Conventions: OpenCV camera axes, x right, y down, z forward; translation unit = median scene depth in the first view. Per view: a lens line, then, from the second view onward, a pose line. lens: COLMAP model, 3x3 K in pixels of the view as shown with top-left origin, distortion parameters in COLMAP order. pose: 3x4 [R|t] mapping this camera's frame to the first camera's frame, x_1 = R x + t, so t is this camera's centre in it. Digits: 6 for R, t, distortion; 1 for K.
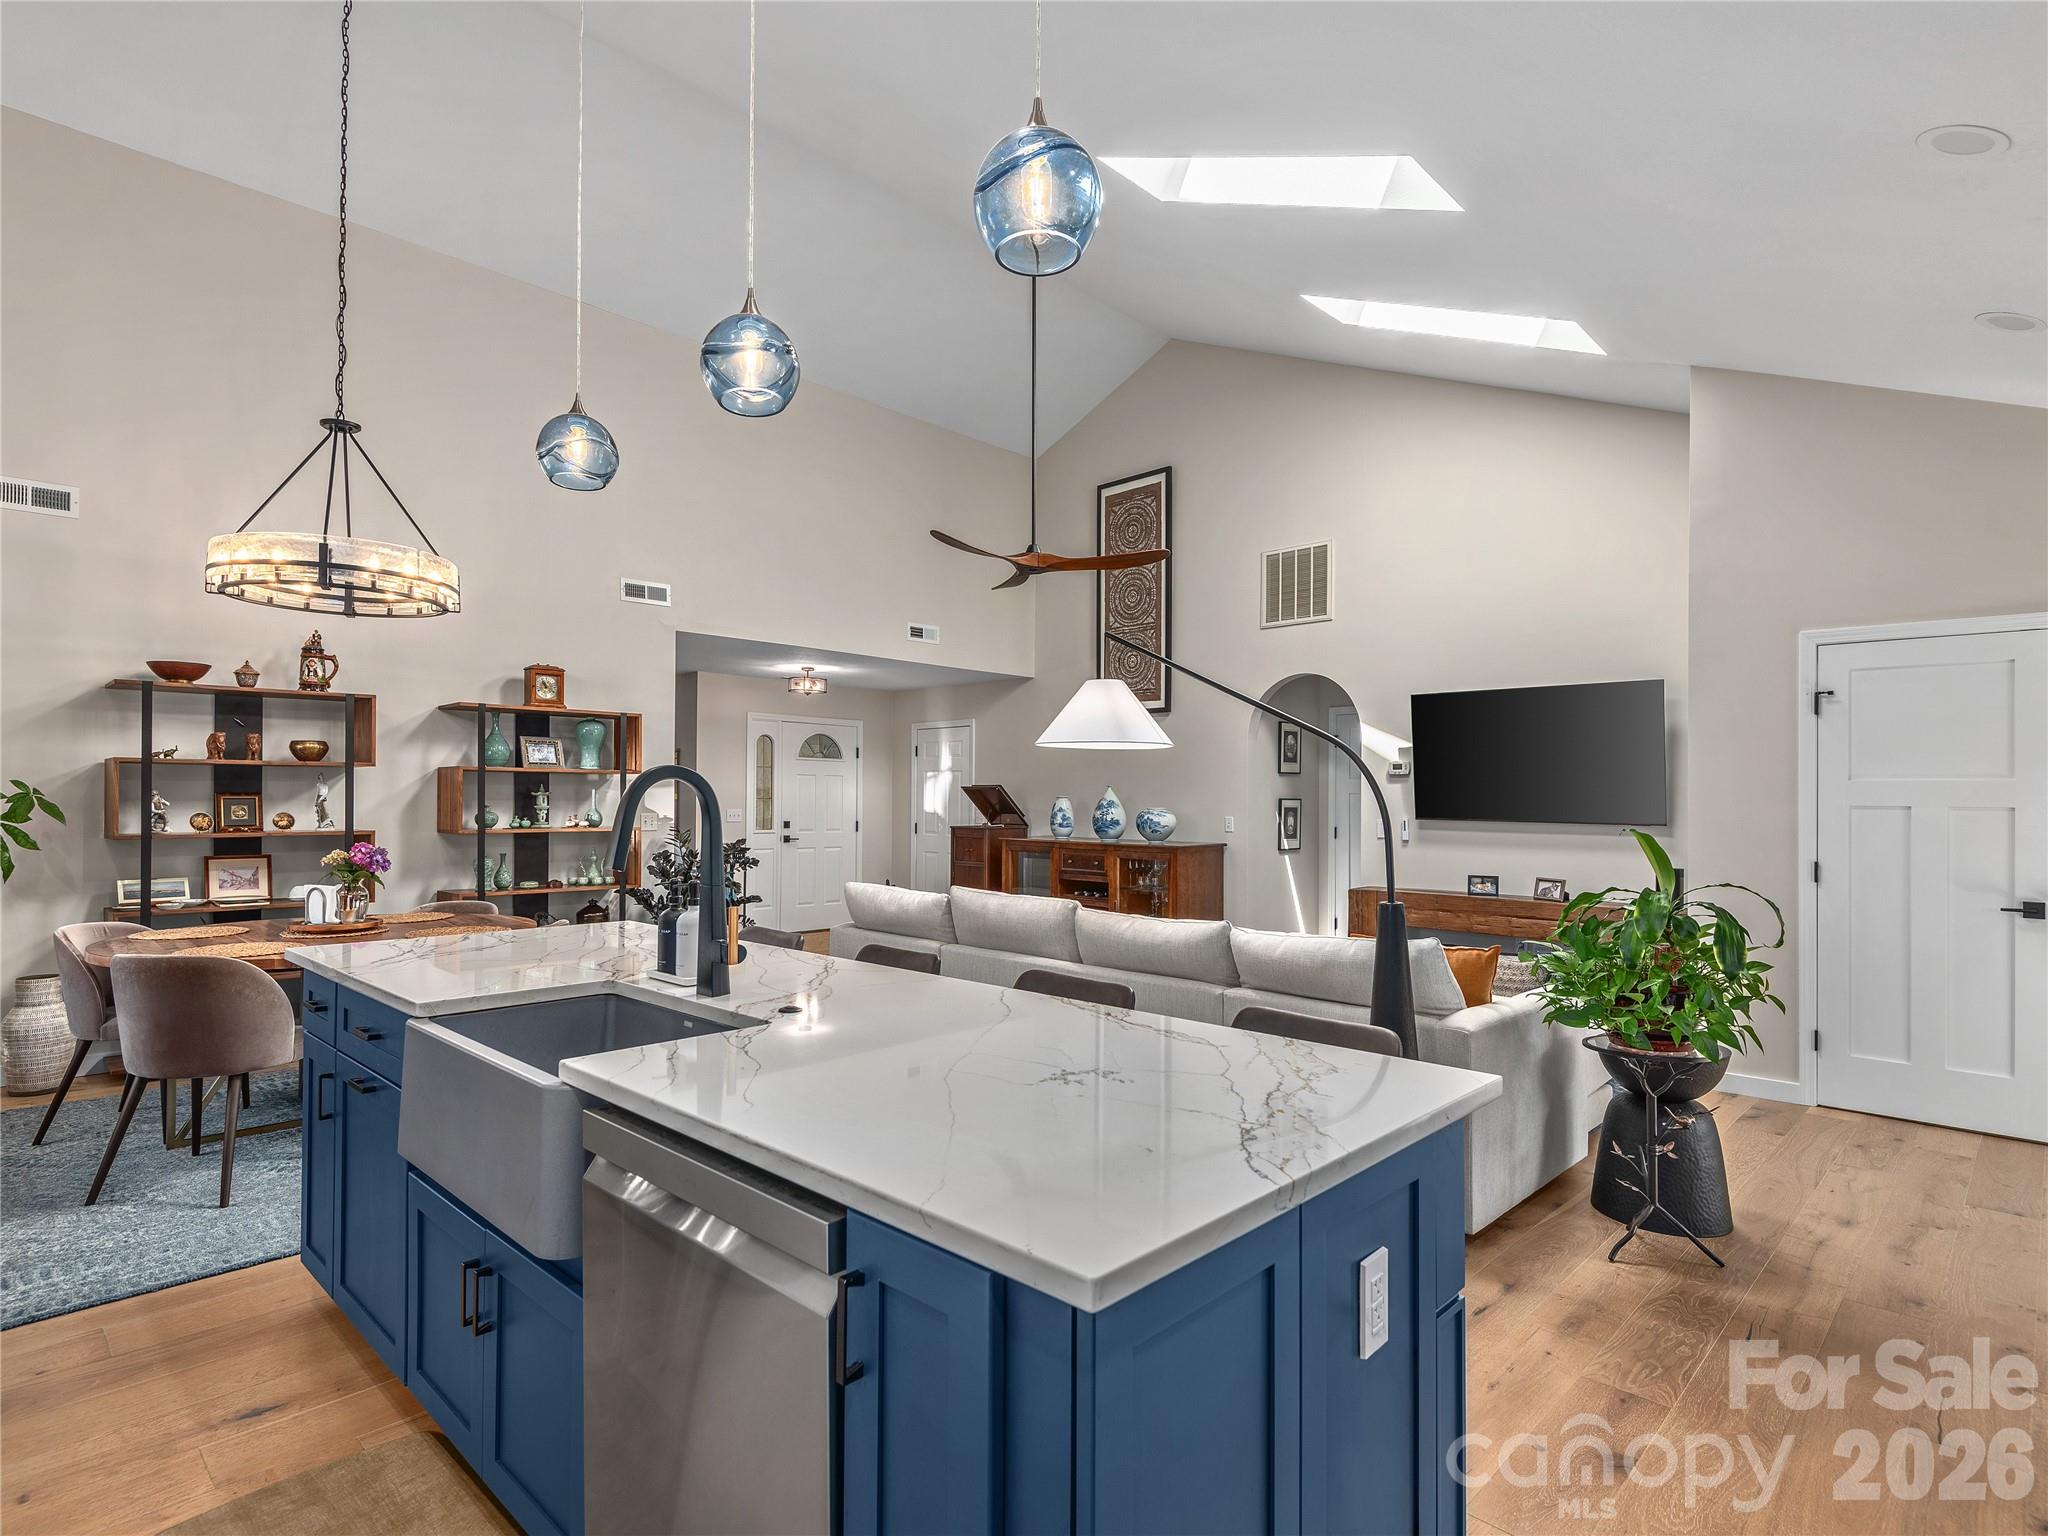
lens RADIAL K [[1061.9, 0, 1012.3], [0, 1061.9, 779.2], [0, 0, 1]] dist [0.027659, -0.000739]
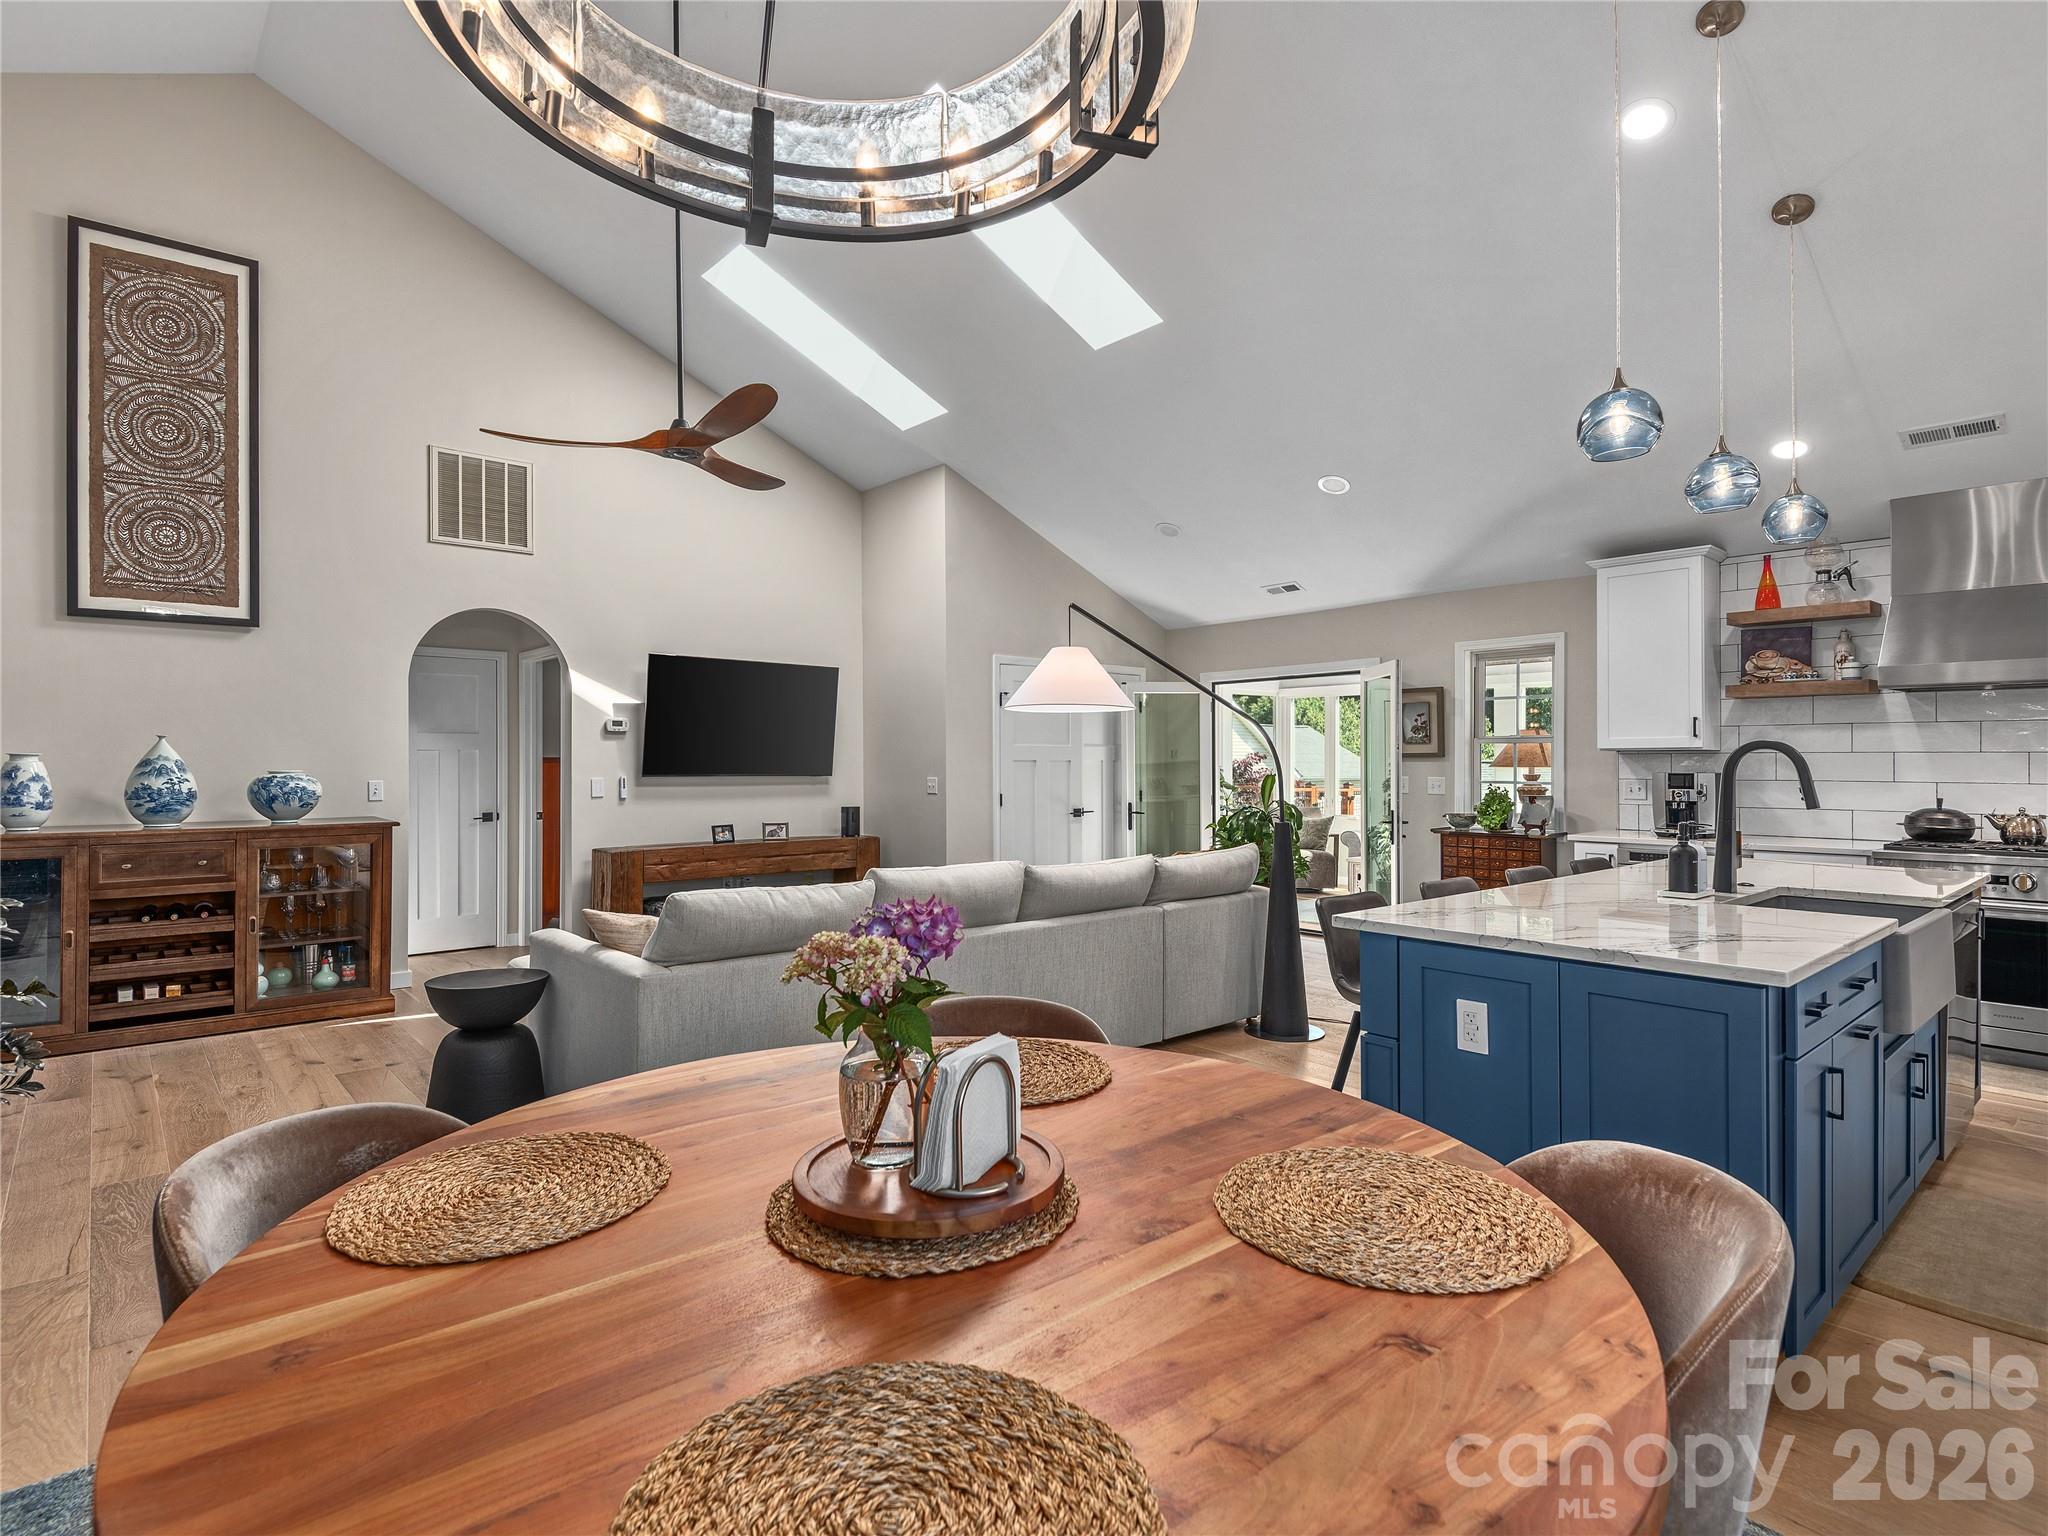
lens RADIAL K [[1036.3, 0, 1021.6], [0, 1036.3, 752.7], [0, 0, 1]] dist [0.039038, -0.024424]
pose [[0.090882, 0.002207, 0.995859, -0.633265], [-0.019373, 0.999812, -0.000448, 0.009540], [-0.995673, -0.019252, 0.090907, 0.612076]]
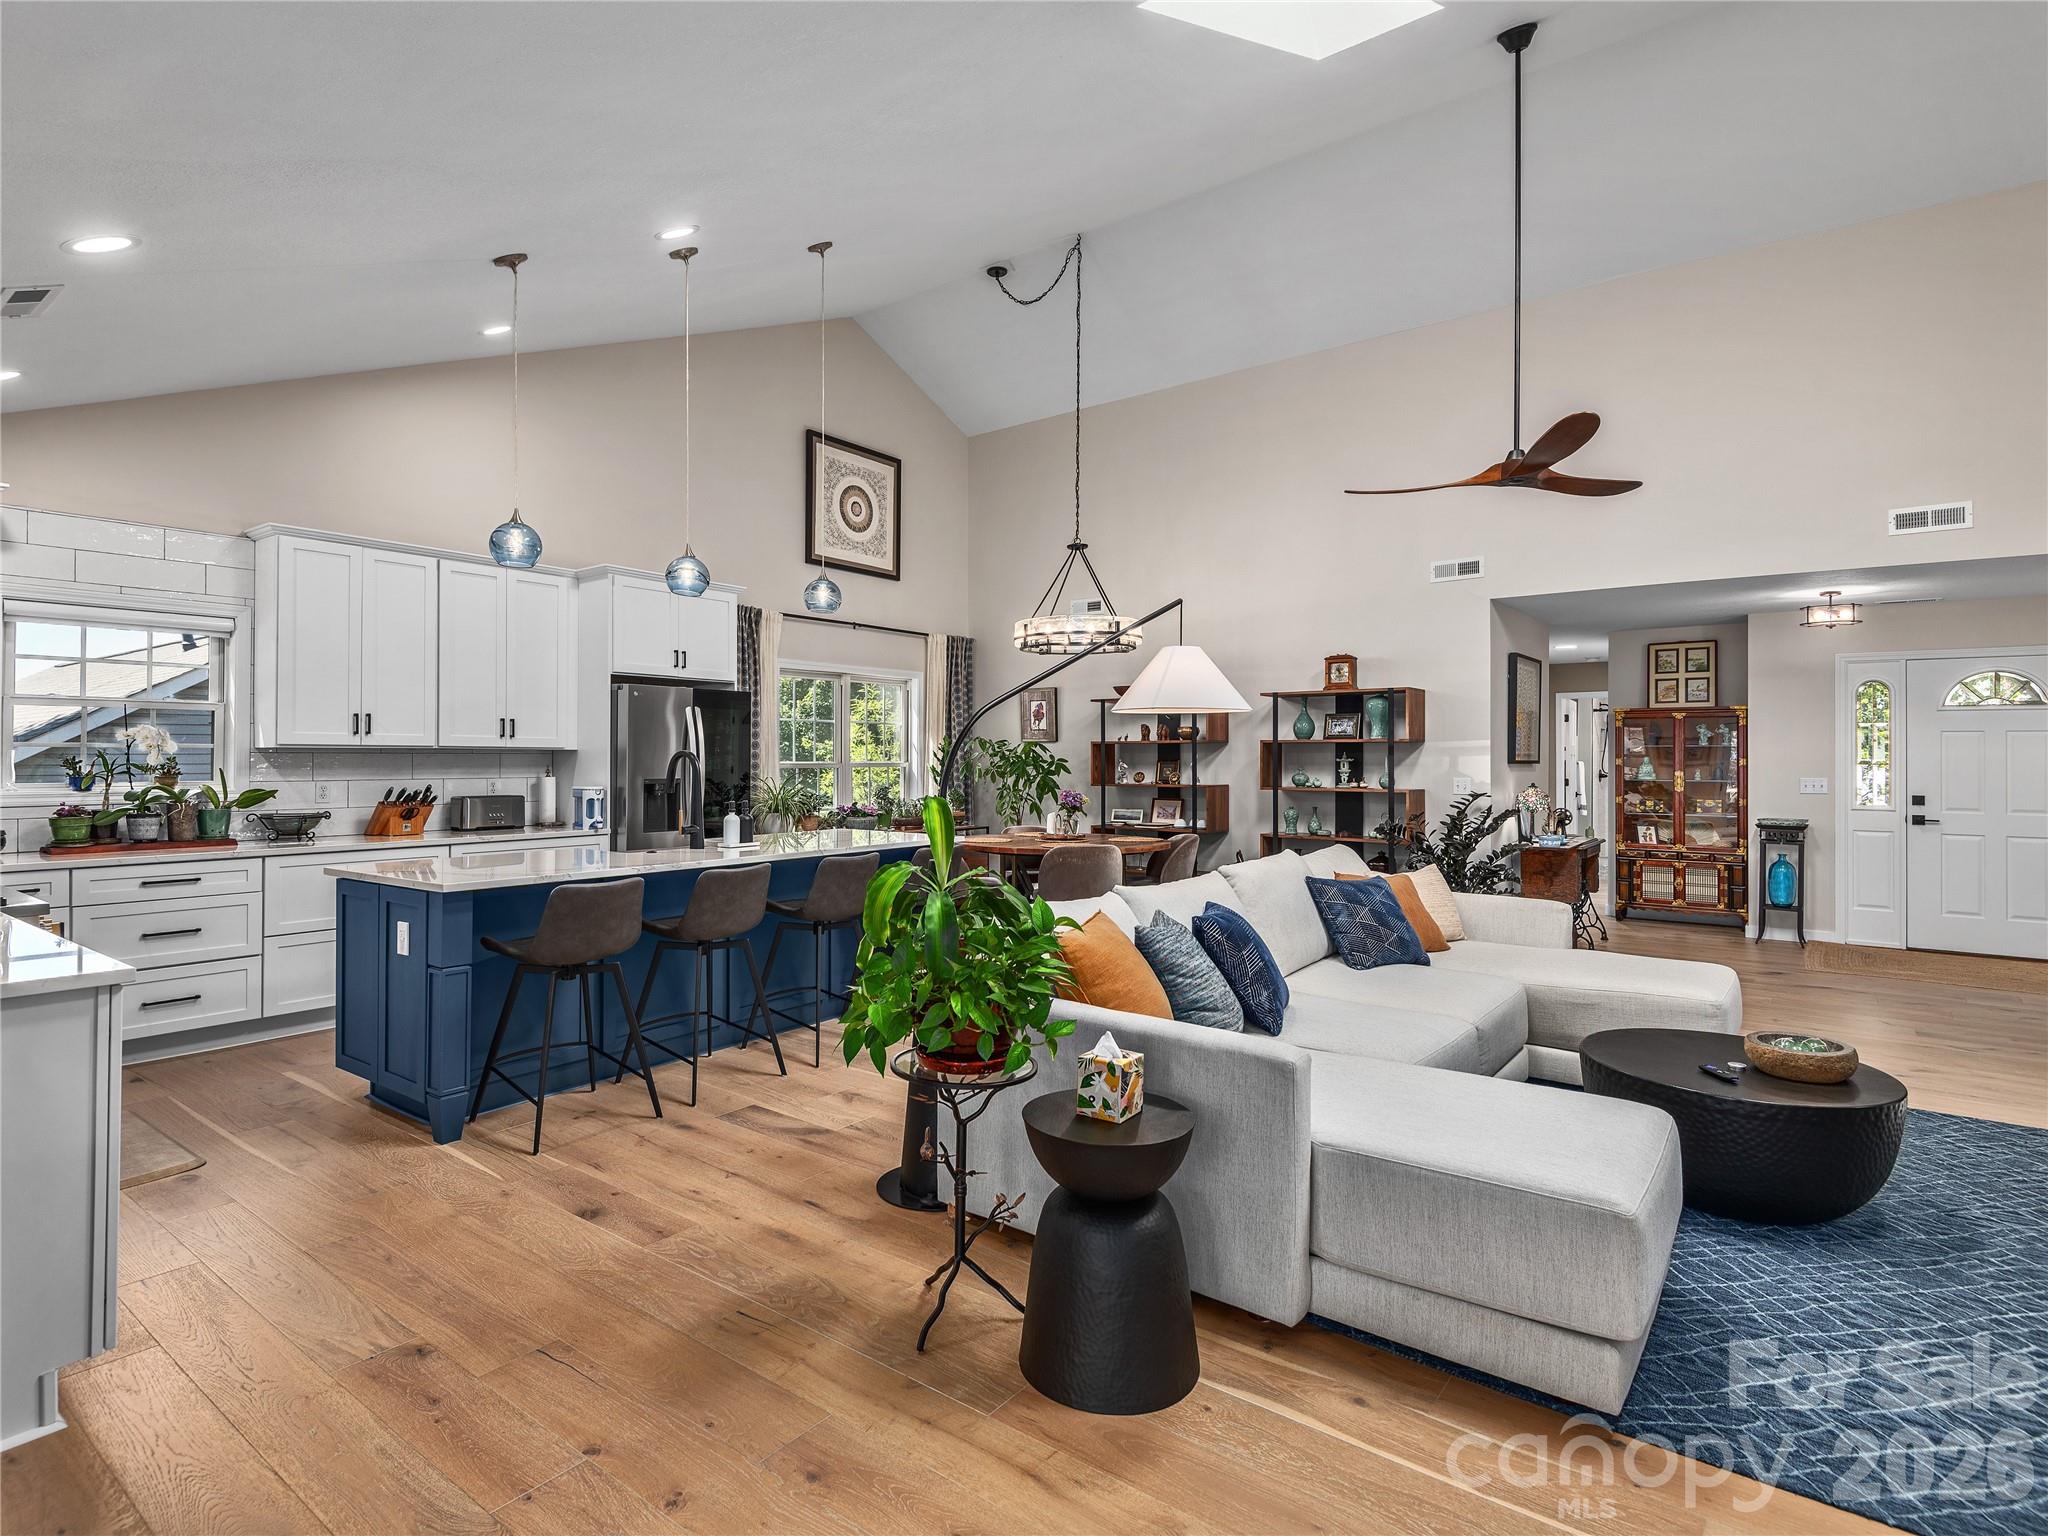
lens RADIAL K [[1036.3, 0, 1021.6], [0, 1036.3, 752.7], [0, 0, 1]] dist [0.039038, -0.024424]
pose [[0.125936, -0.014713, -0.991929, 0.652871], [0.016631, 0.999781, -0.012718, 0.013552], [0.991899, -0.014895, 0.126153, 0.452088]]
